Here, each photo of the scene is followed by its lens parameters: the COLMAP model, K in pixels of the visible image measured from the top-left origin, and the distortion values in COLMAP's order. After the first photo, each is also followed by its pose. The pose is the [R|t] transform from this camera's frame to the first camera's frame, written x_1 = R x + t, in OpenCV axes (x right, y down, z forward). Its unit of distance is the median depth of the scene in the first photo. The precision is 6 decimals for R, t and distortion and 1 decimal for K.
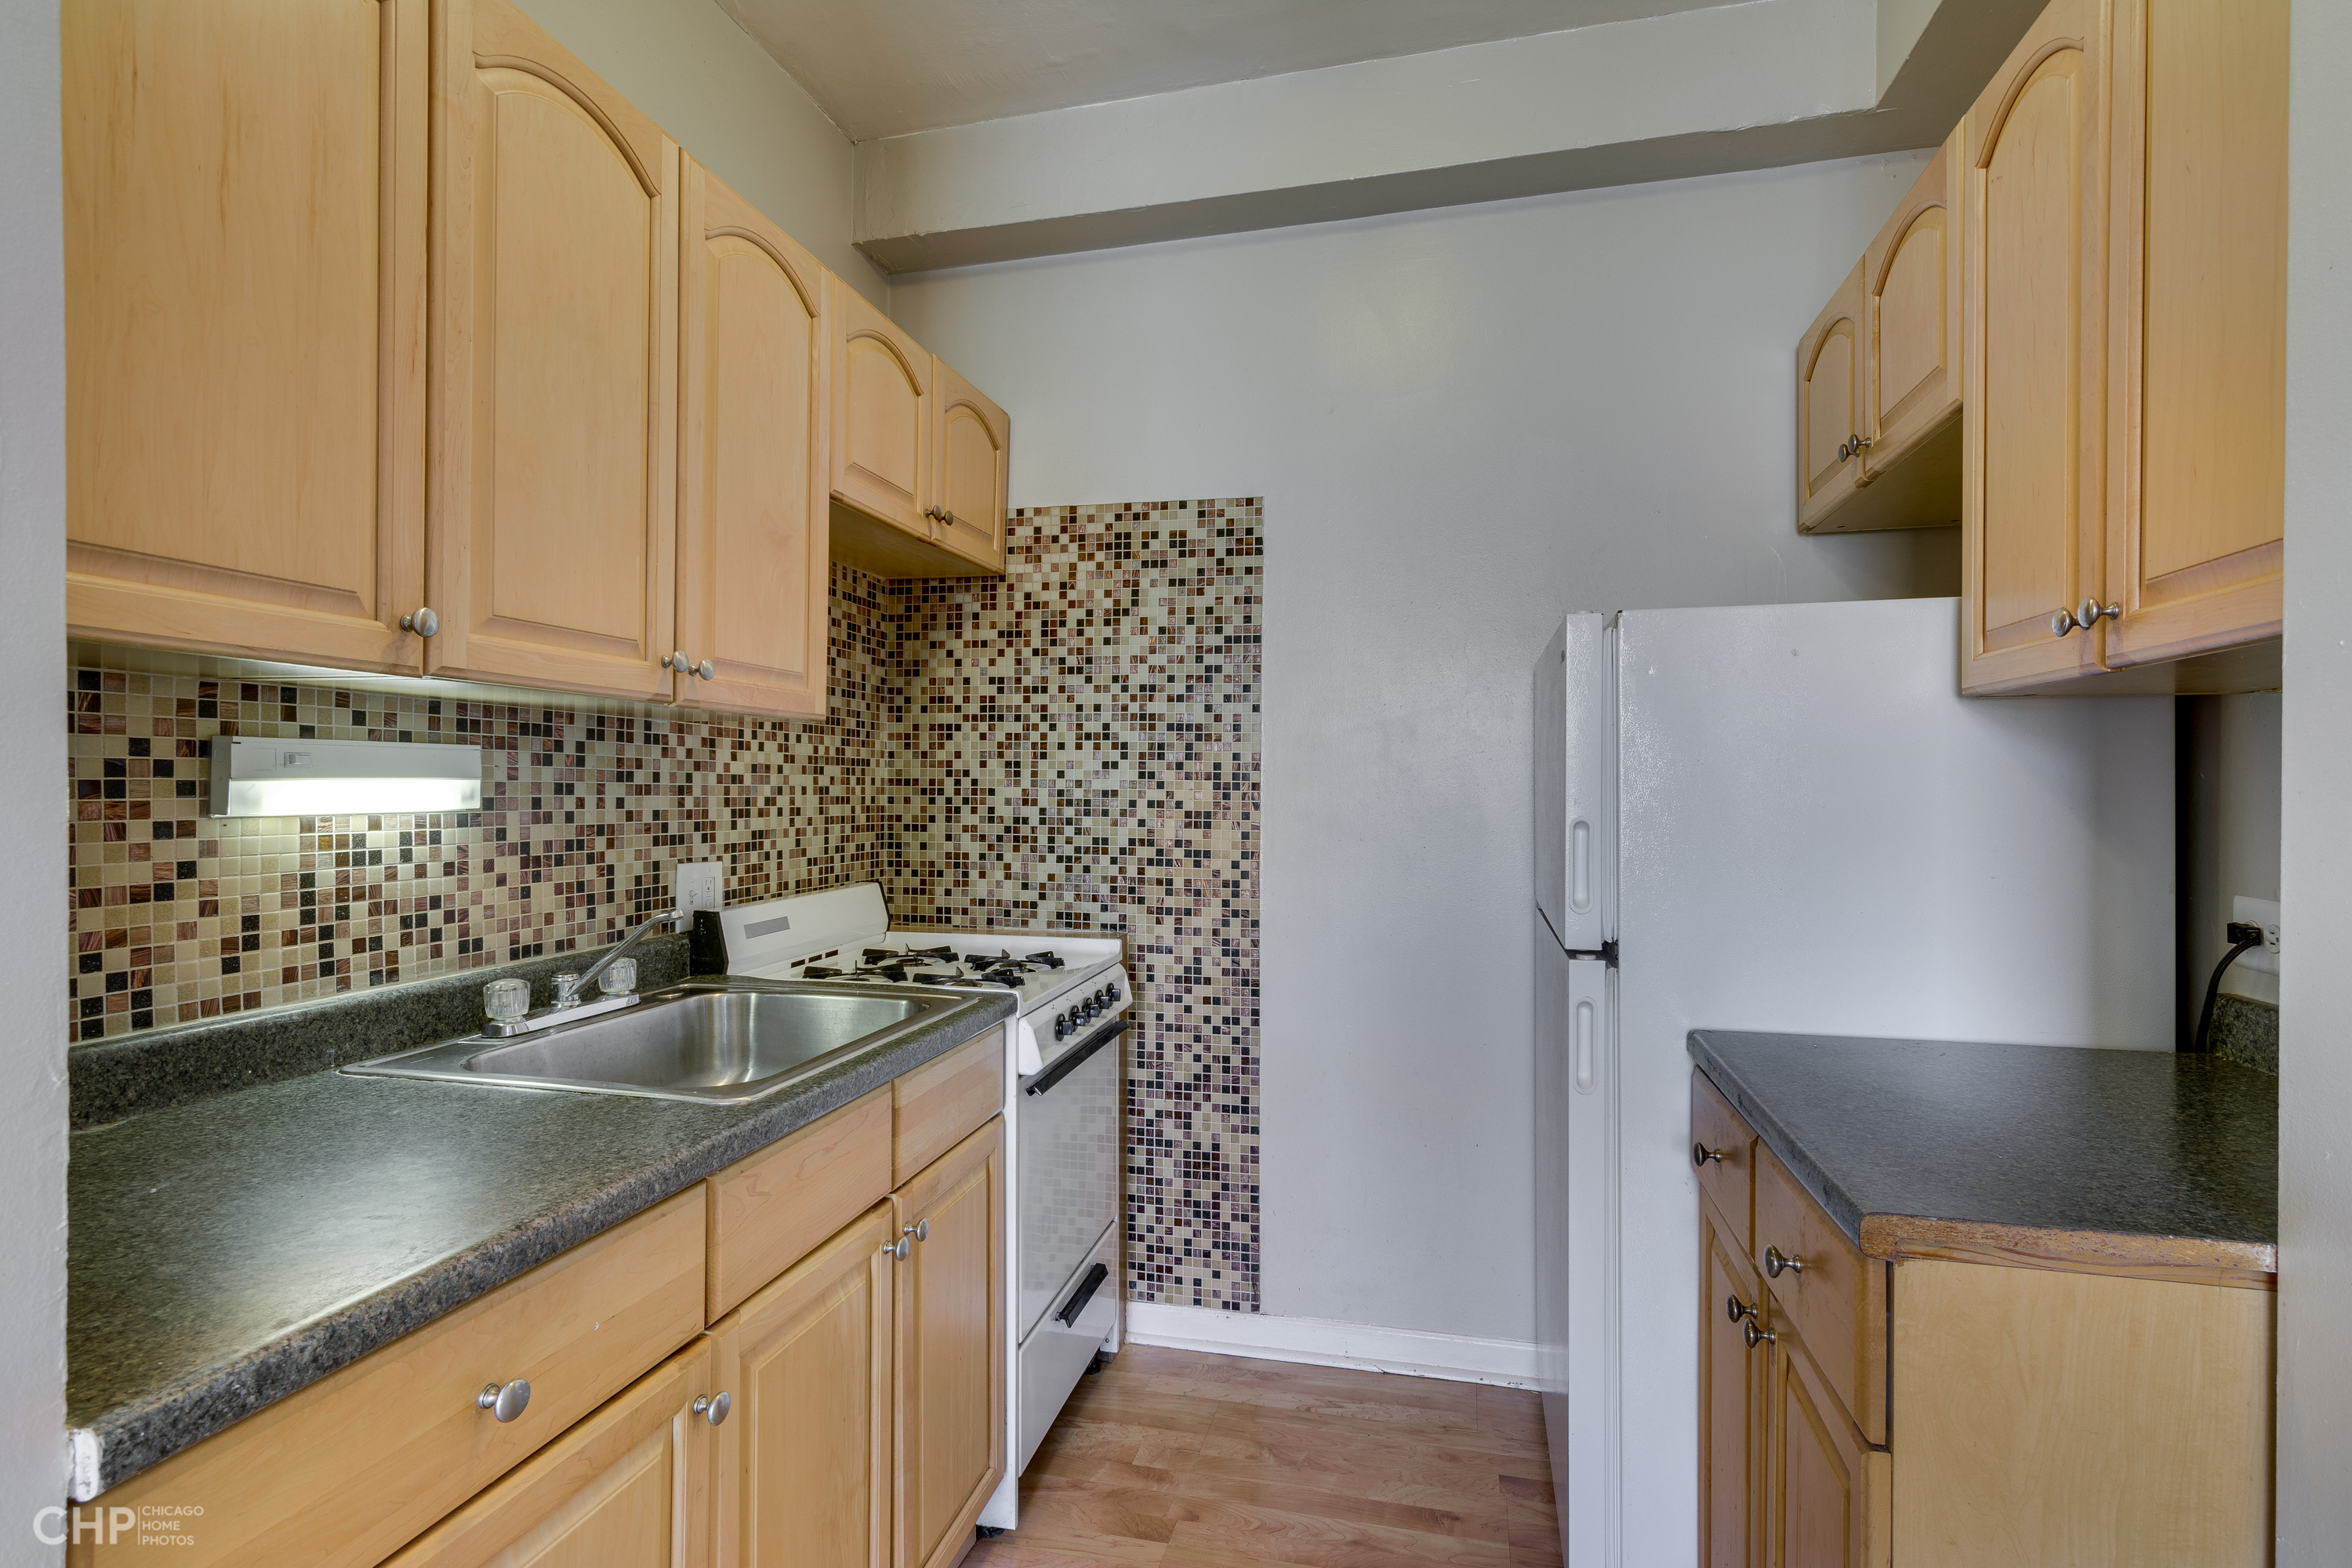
lens RADIAL K [[1134.5, 0, 1183.7], [0, 1134.5, 787.4], [0, 0, 1]] dist [0.000133, 0.001255]
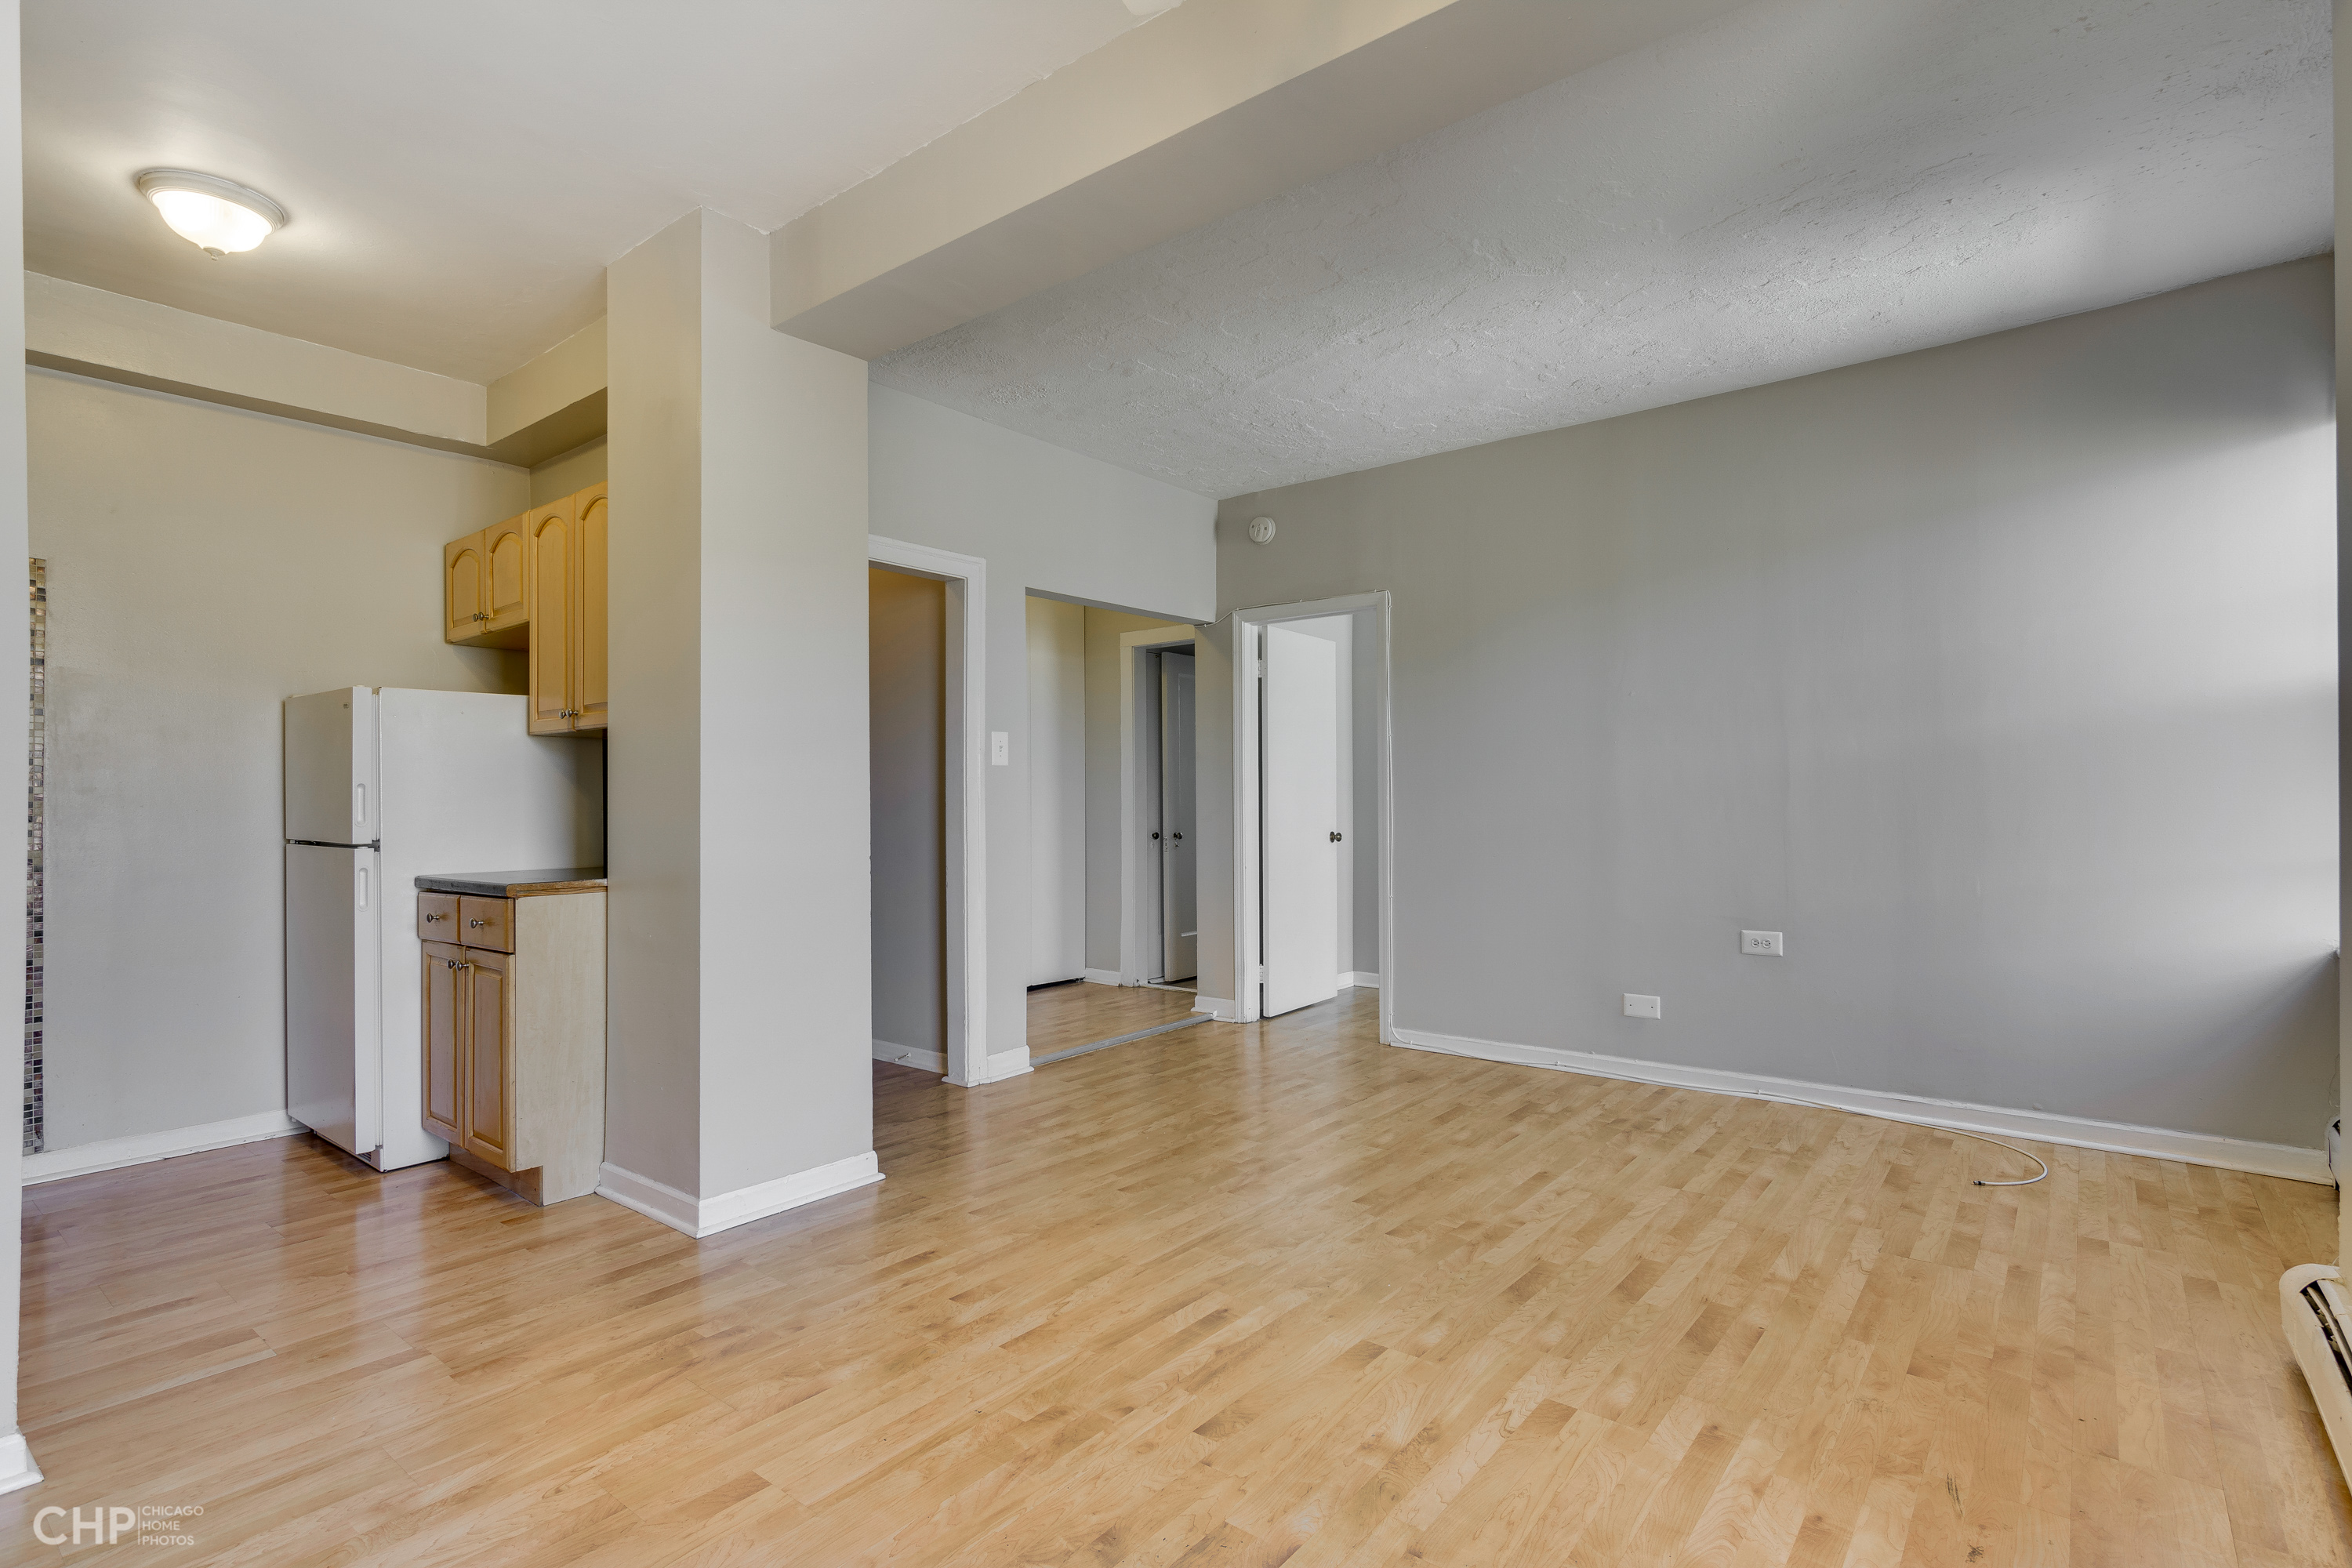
lens RADIAL K [[1134.5, 0, 1182.4], [0, 1134.5, 795.8], [0, 0, 1]] dist [0.000133, 0.001255]
pose [[0.420100, 0.001758, 0.907476, -0.939672], [0.005660, 0.999974, -0.004558, 0.070197], [-0.907460, 0.007051, 0.420079, -1.302317]]
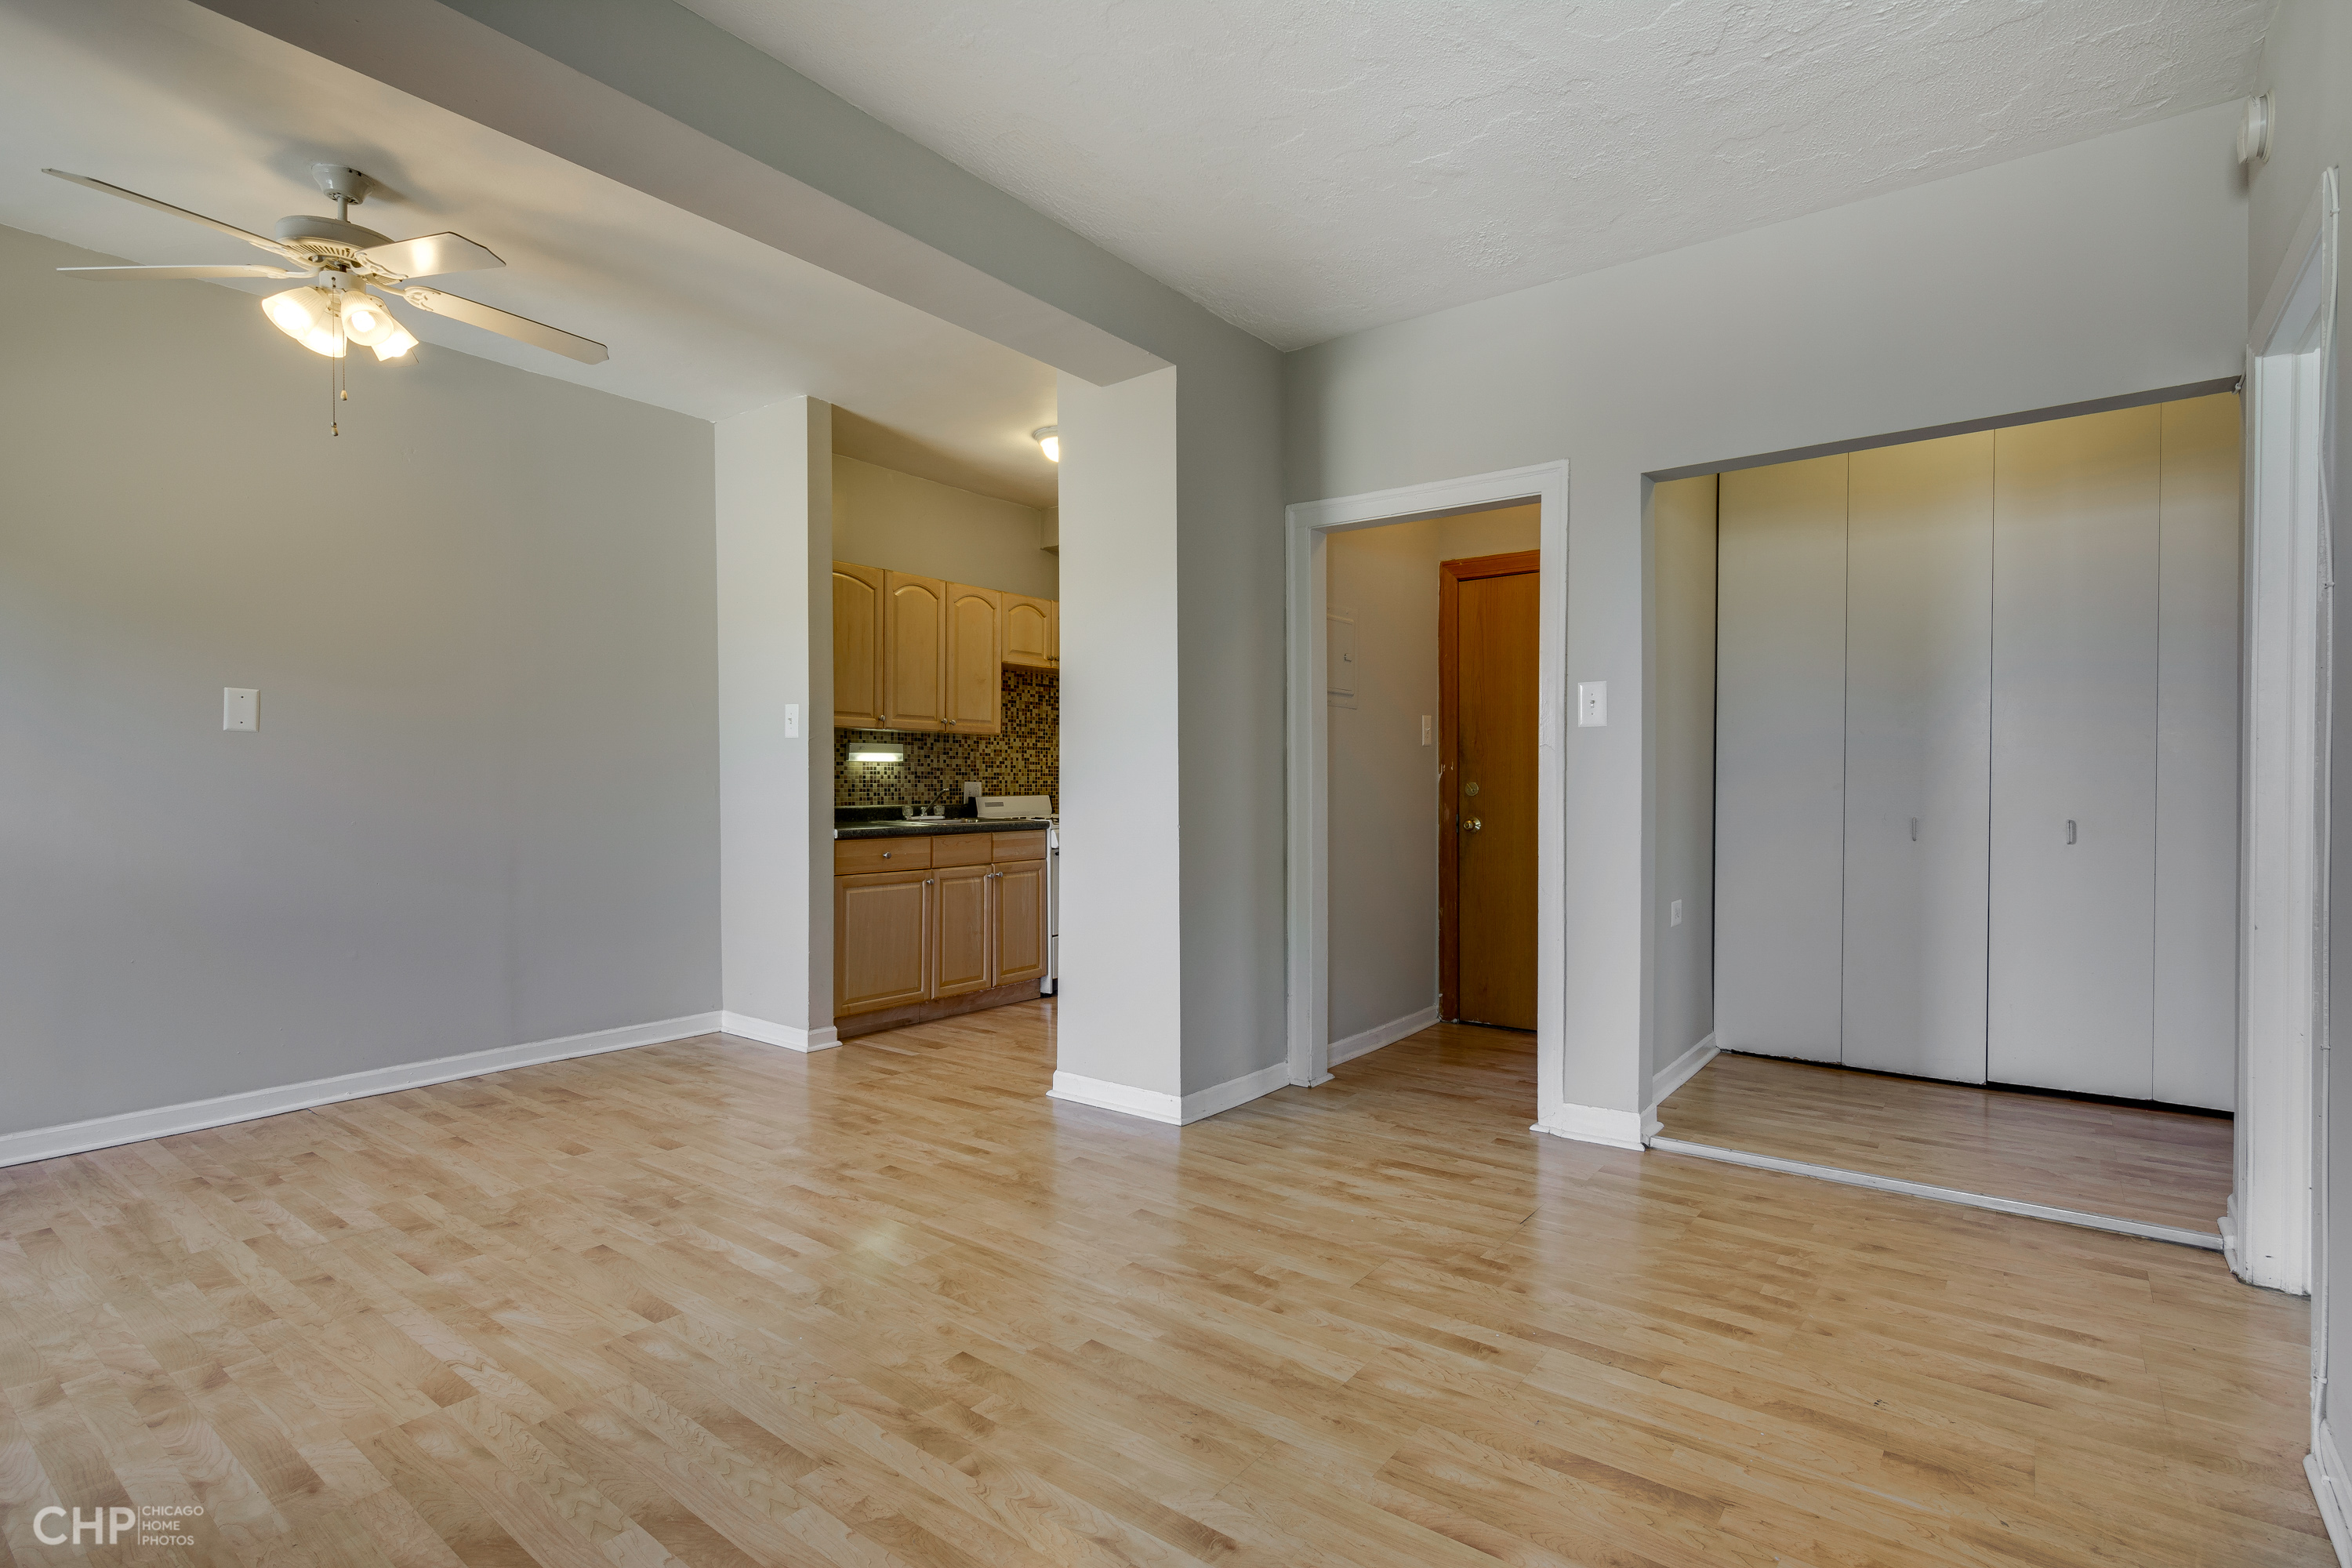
lens RADIAL K [[1134.5, 0, 1189.7], [0, 1134.5, 782.2], [0, 0, 1]] dist [0.000133, 0.001255]
pose [[0.917416, -0.000267, -0.397929, 1.668167], [0.000698, 0.999999, 0.000938, 0.082152], [0.397928, -0.001138, 0.917416, -1.974522]]
